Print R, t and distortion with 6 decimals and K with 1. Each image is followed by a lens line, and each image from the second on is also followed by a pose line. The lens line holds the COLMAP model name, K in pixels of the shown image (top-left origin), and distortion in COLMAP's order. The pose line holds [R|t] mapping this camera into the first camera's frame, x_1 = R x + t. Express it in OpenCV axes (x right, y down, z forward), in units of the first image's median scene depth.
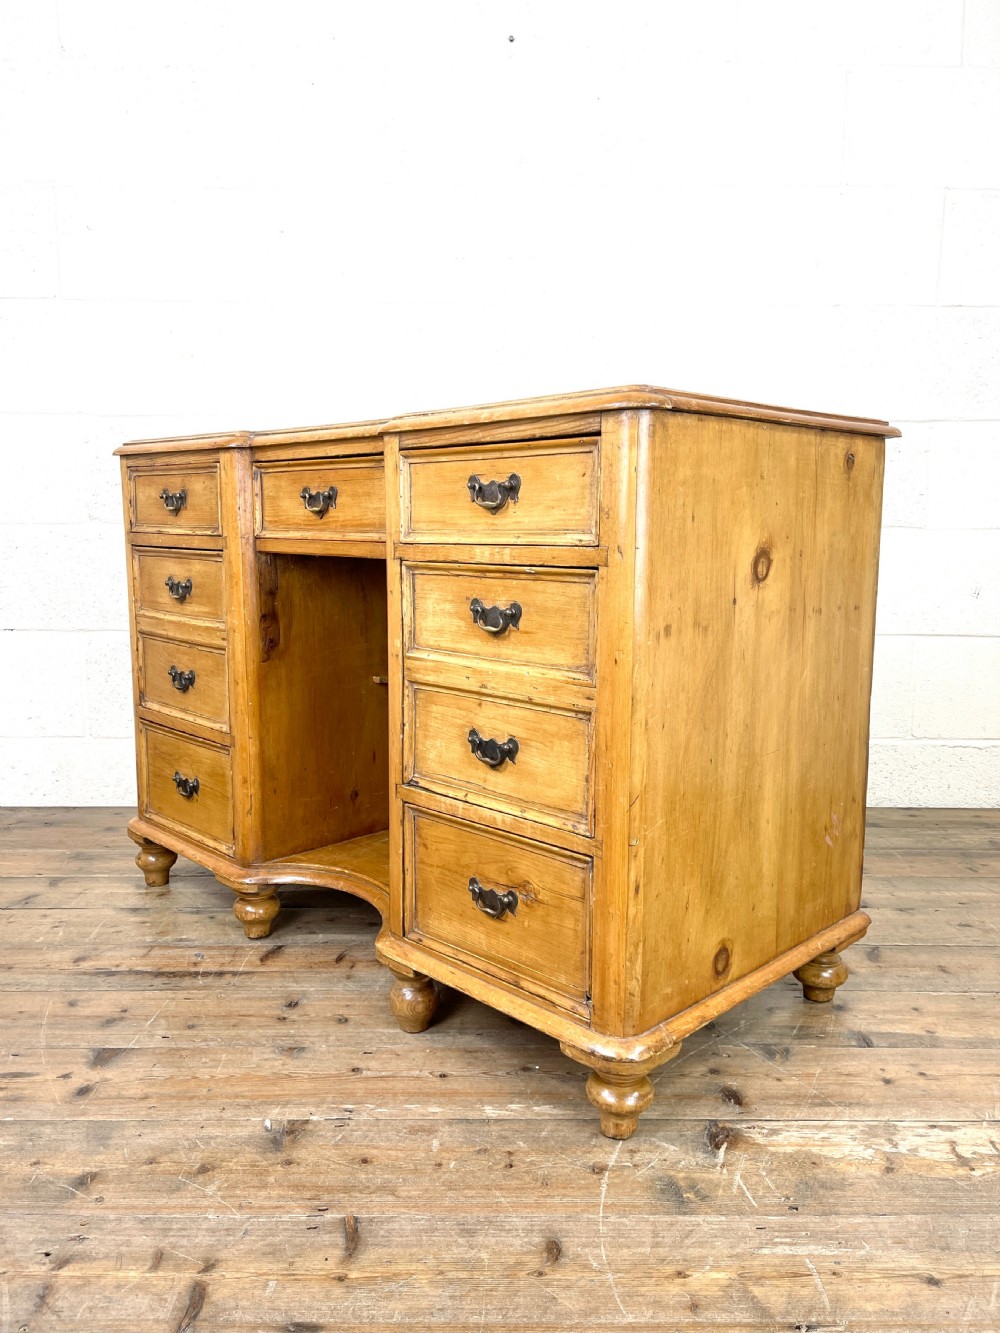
lens RADIAL K [[1015.8, 0, 495.4], [0, 1015.8, 670.0], [0, 0, 1]] dist [0.066562, -0.089226]
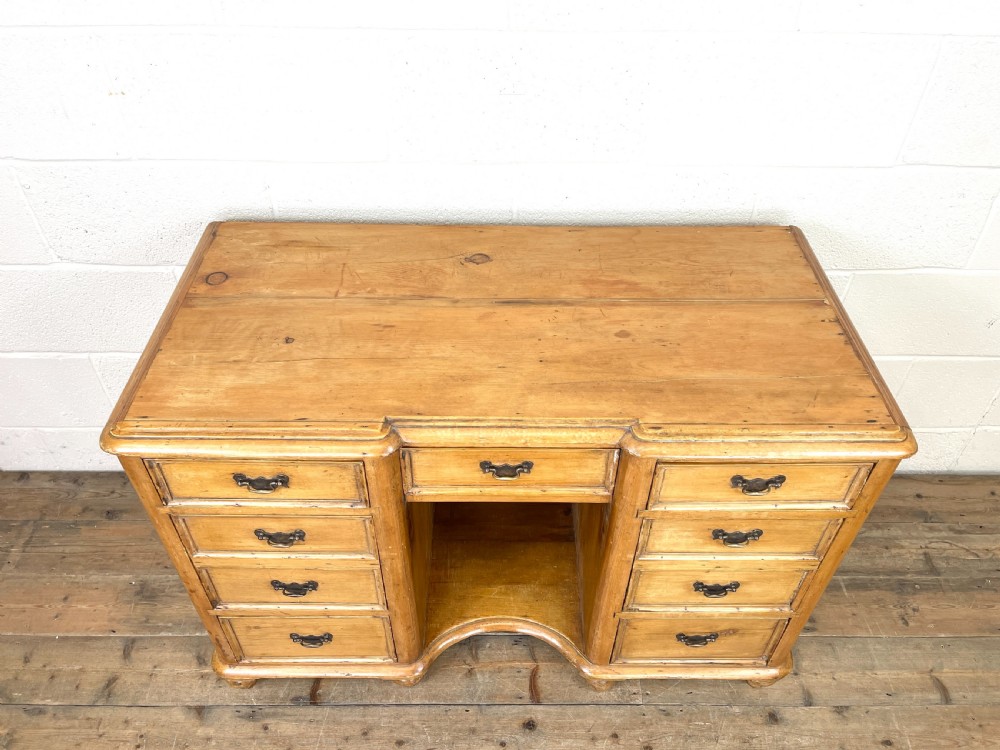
lens RADIAL K [[762.0, 0, 505.6], [0, 762.0, 383.7], [0, 0, 1]] dist [0.066562, -0.089226]
pose [[0.697991, -0.492149, 0.520190, -0.649519], [0.096059, 0.784196, 0.613033, -0.870178], [-0.709635, -0.377923, 0.594637, 0.637296]]
